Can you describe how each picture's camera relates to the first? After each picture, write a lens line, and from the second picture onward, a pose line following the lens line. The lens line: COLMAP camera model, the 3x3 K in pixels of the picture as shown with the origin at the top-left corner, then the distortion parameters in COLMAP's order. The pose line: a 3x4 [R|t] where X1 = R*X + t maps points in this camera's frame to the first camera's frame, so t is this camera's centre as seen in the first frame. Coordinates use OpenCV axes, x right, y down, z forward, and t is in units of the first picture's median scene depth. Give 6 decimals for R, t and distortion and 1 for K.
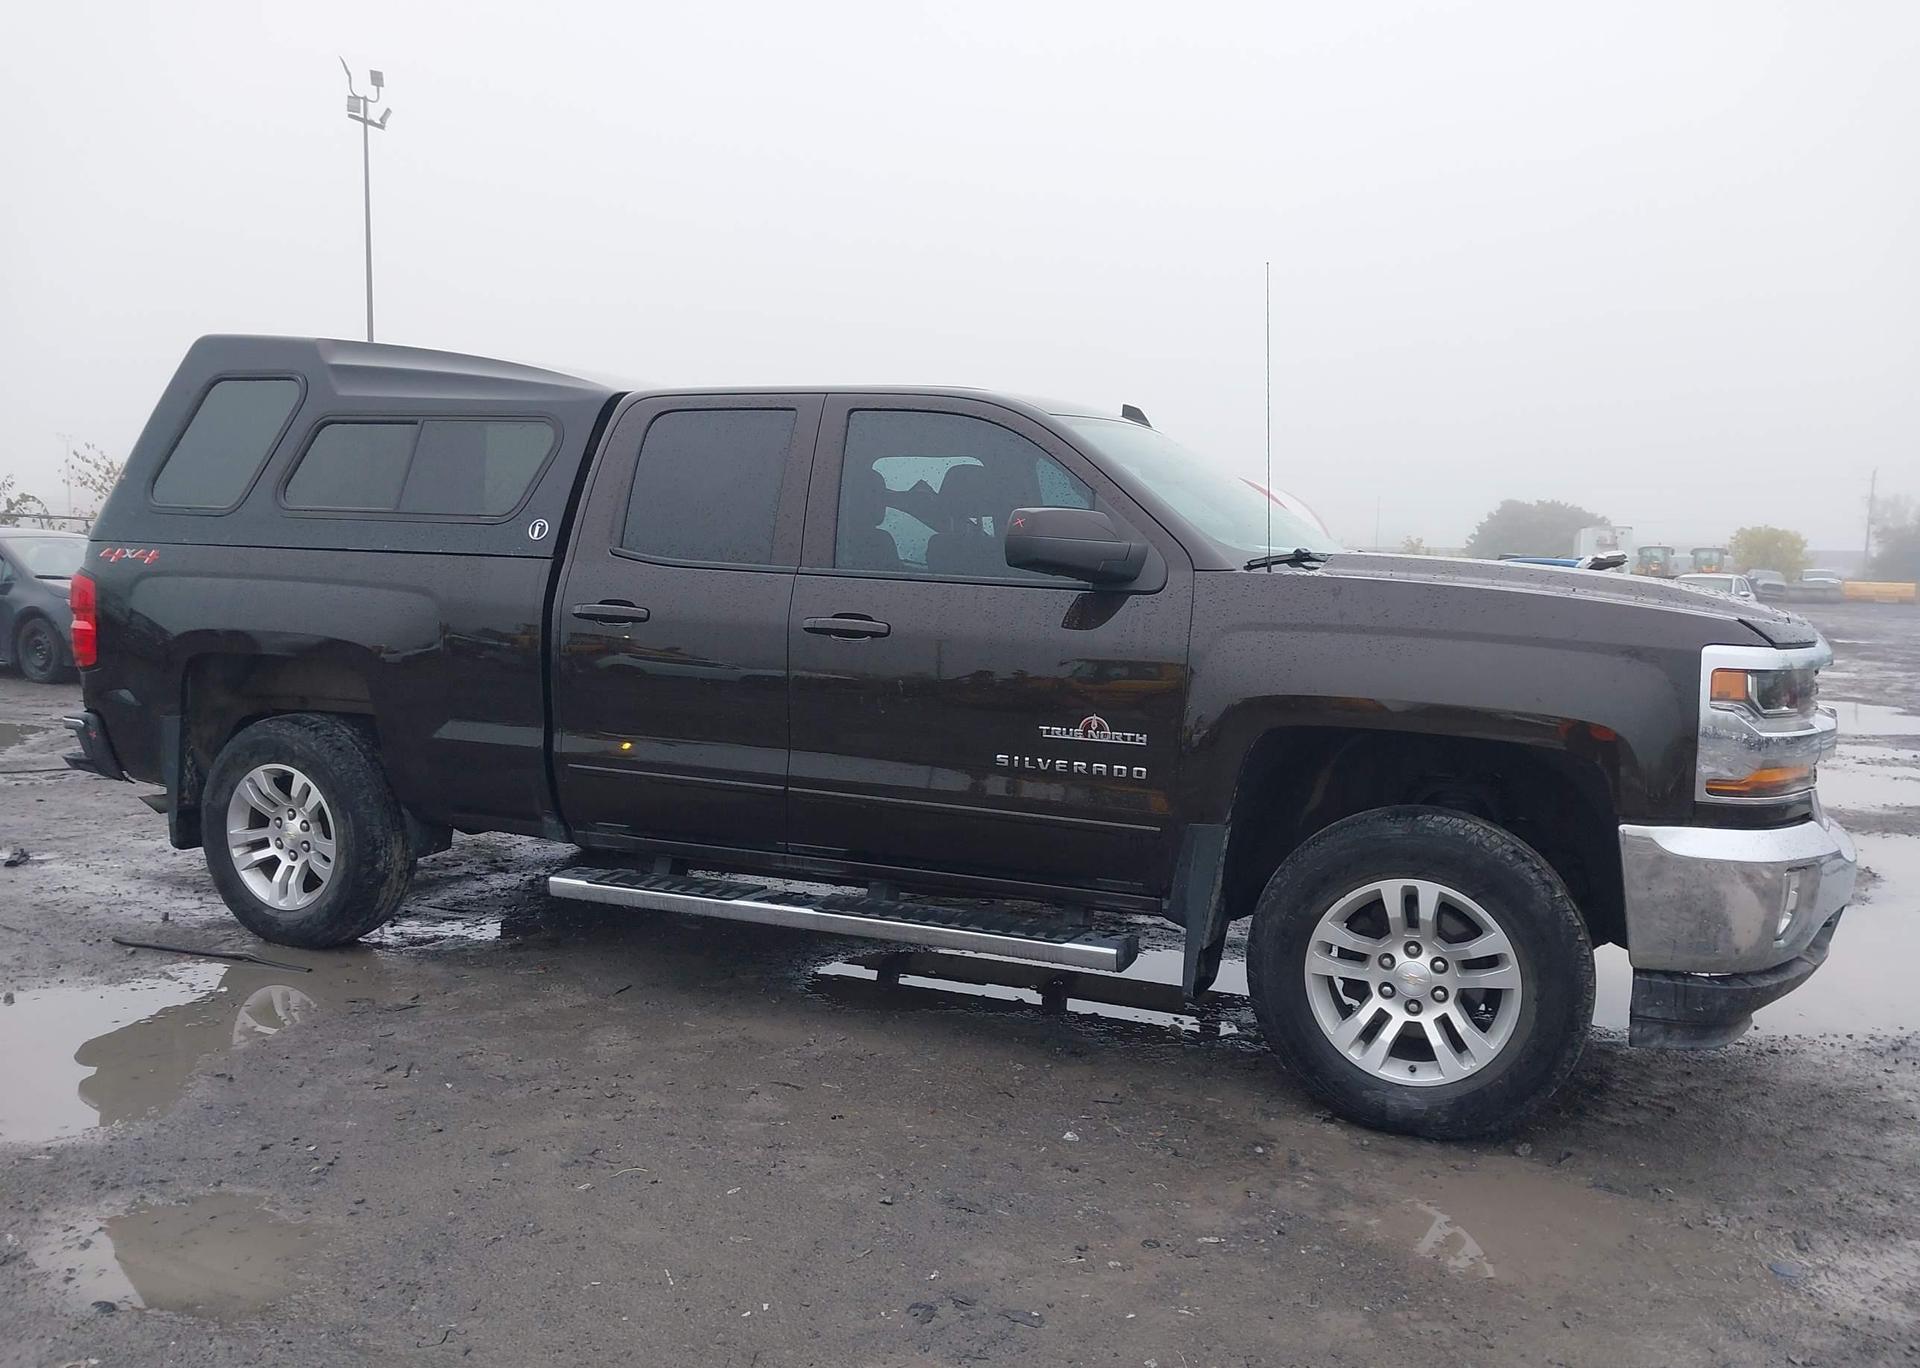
lens RADIAL K [[1505.5, 0, 977.4], [0, 1505.5, 681.4], [0, 0, 1]] dist [0.180827, -0.475730]
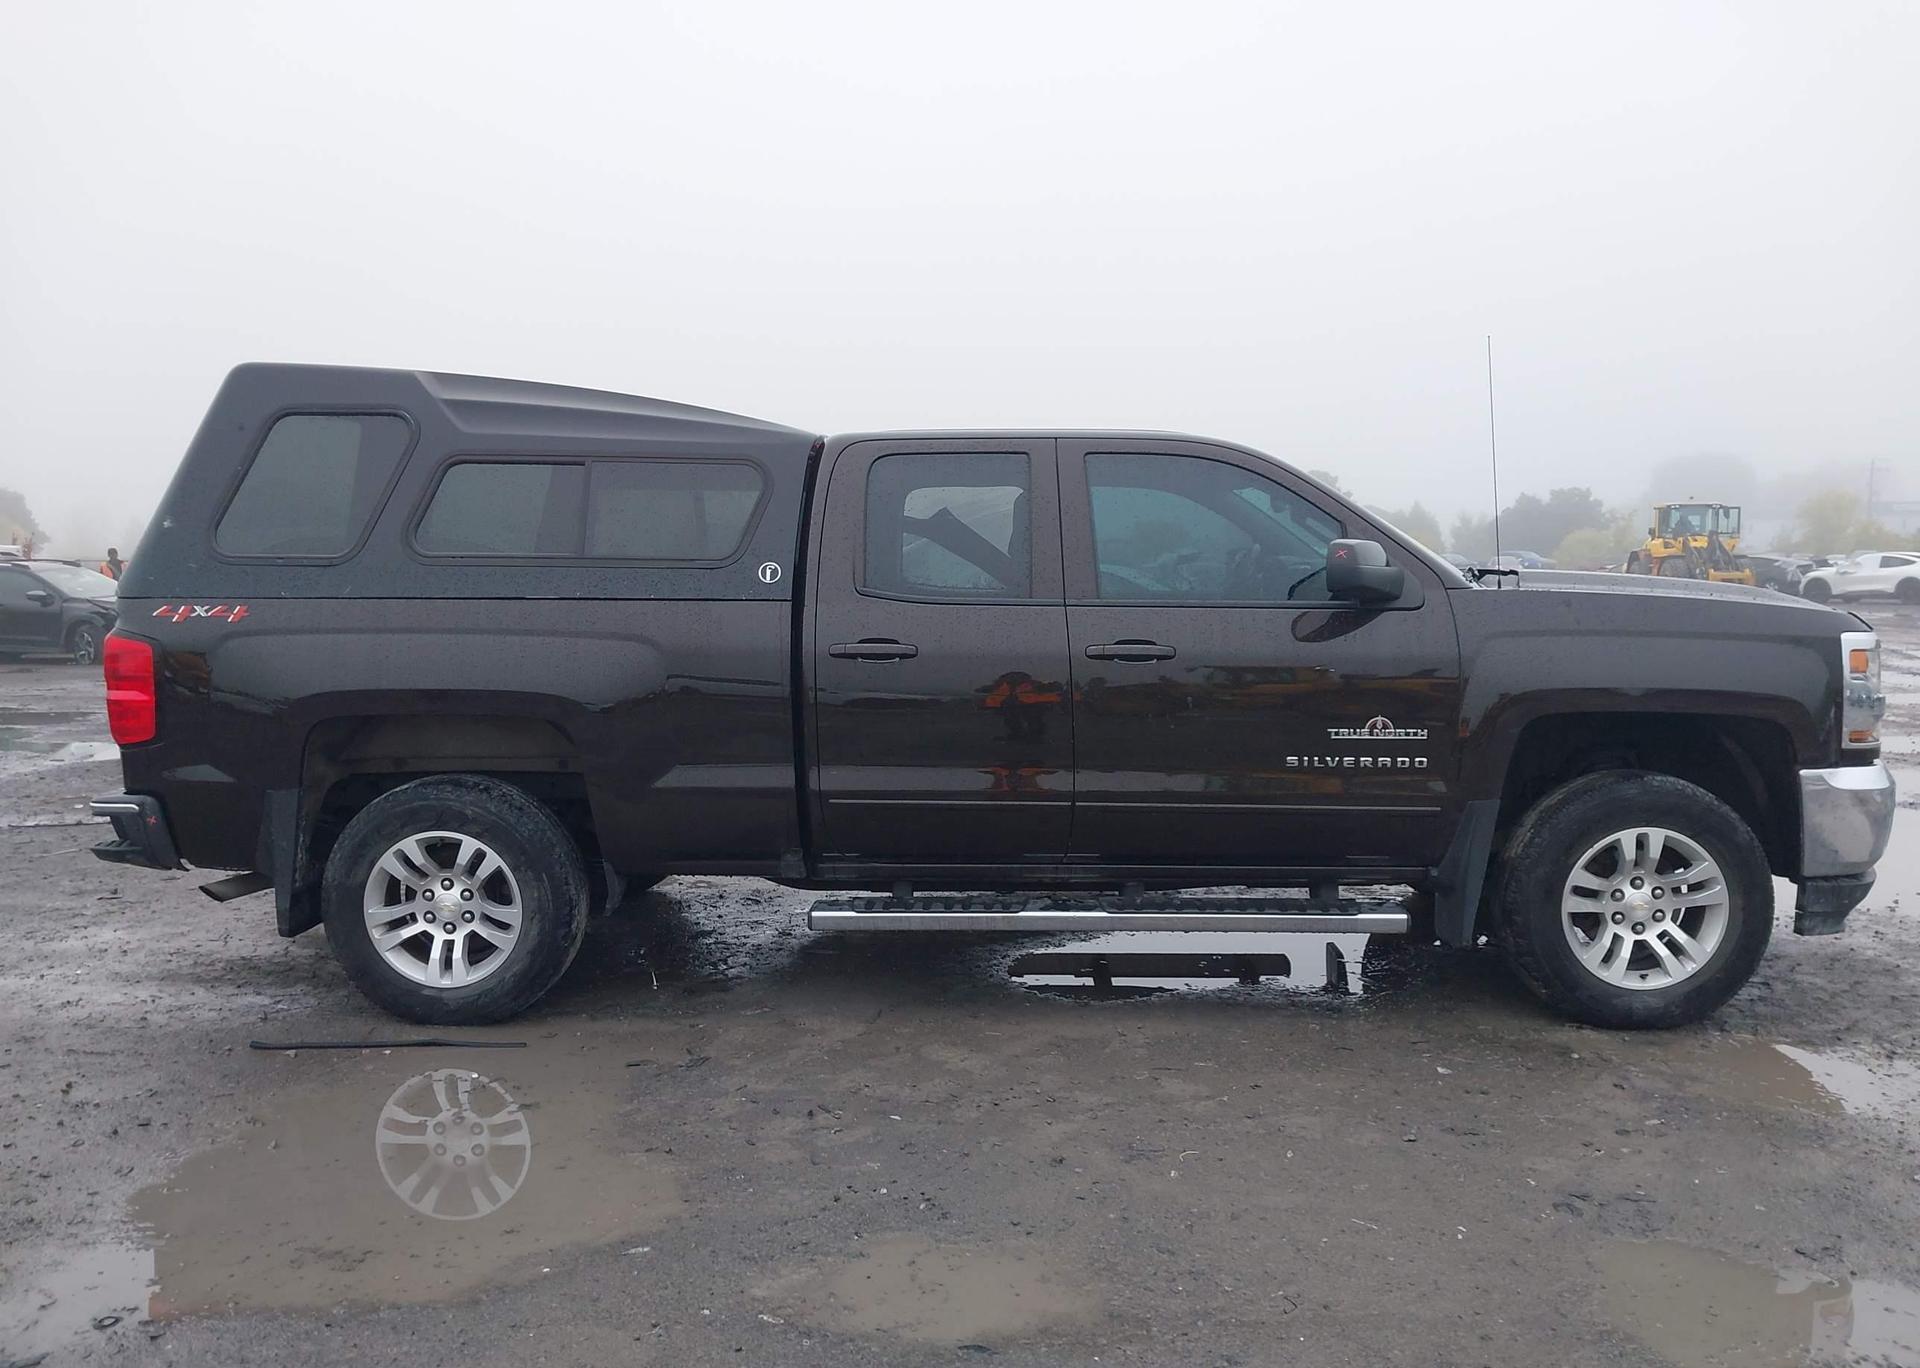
lens RADIAL K [[1505.5, 0, 977.4], [0, 1505.5, 681.4], [0, 0, 1]] dist [0.180827, -0.475730]
pose [[0.927414, -0.061793, 0.368897, -0.638181], [0.060172, 0.998061, 0.015908, -0.041735], [-0.369165, 0.007443, 0.929334, 0.020740]]
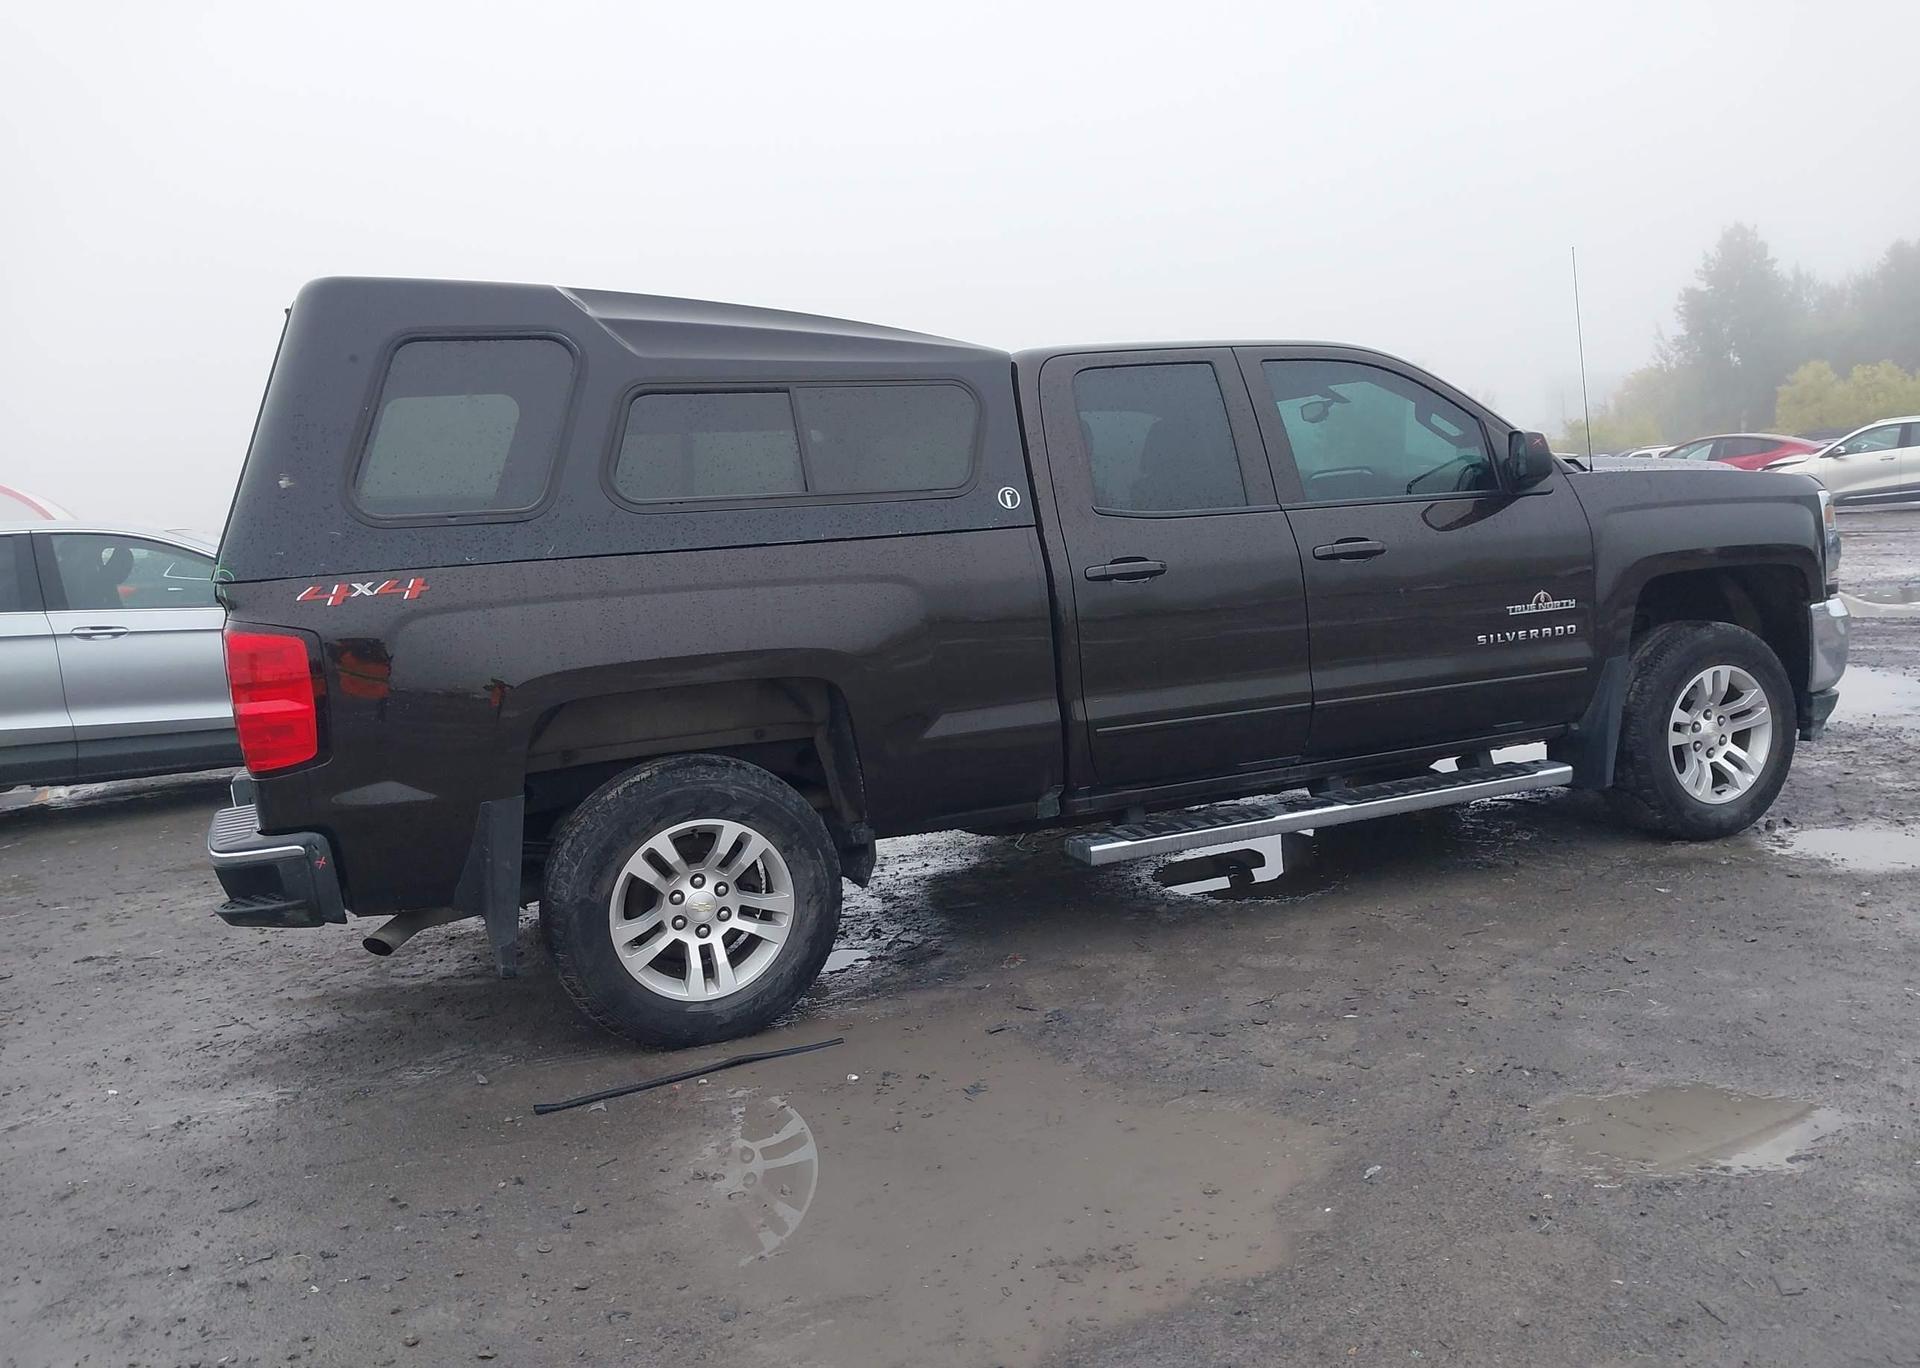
lens RADIAL K [[1495.2, 0, 960.0], [0, 1495.2, 684.0], [0, 0, 1]] dist [0.187289, -0.448980]
pose [[0.684656, -0.159593, 0.711179, -1.187321], [0.151426, 0.985589, 0.075394, -0.071824], [-0.712963, 0.056072, 0.698956, 0.448173]]
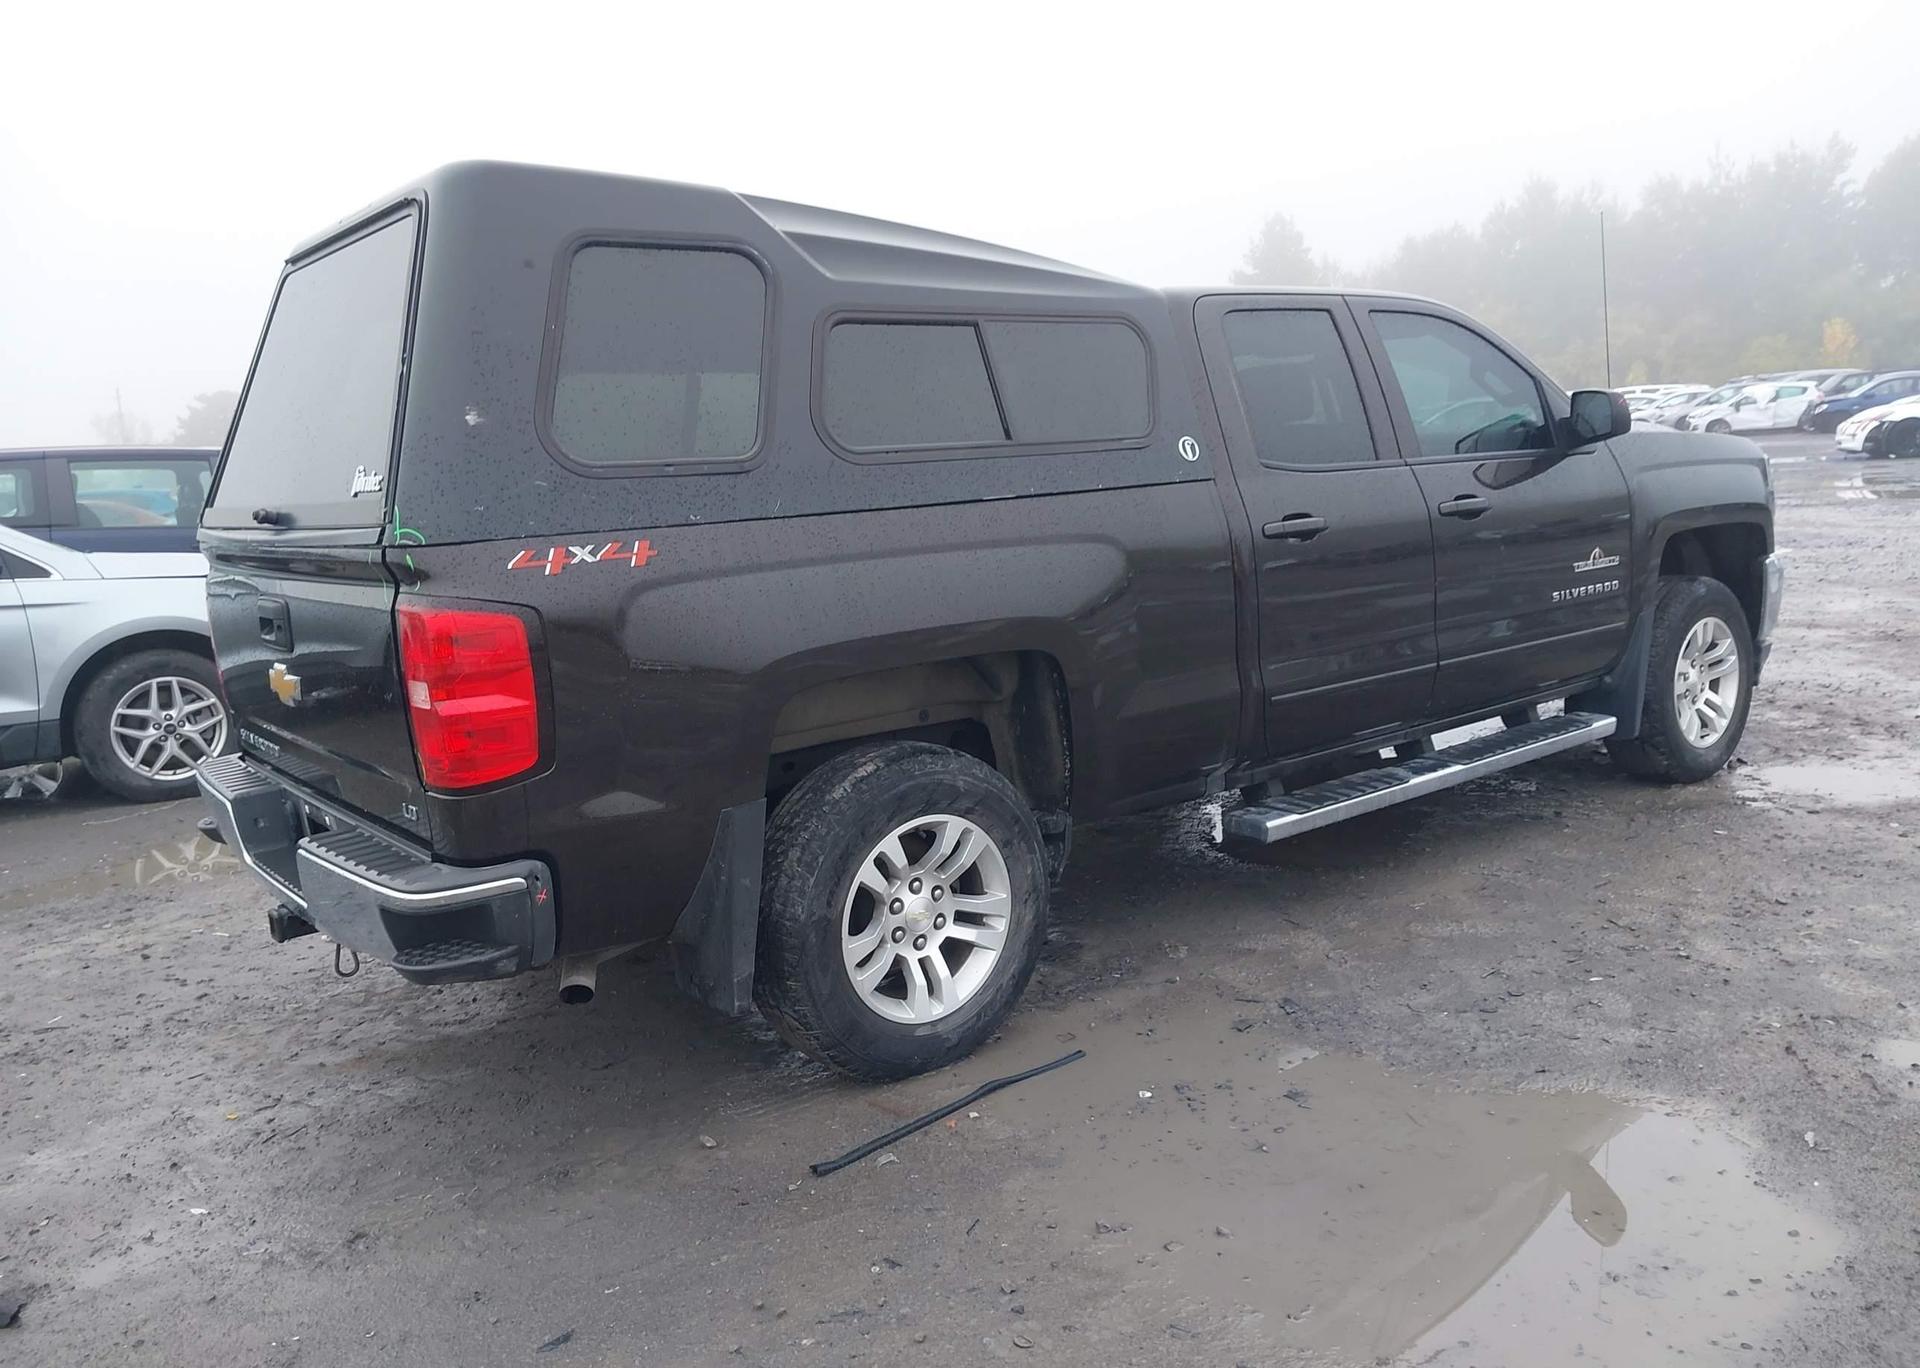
lens RADIAL K [[1495.2, 0, 960.0], [0, 1495.2, 684.0], [0, 0, 1]] dist [0.187289, -0.448980]
pose [[0.463070, -0.193351, 0.864975, -1.341716], [0.150780, 0.978875, 0.138090, -0.127545], [-0.873403, 0.066476, 0.482441, 0.845362]]
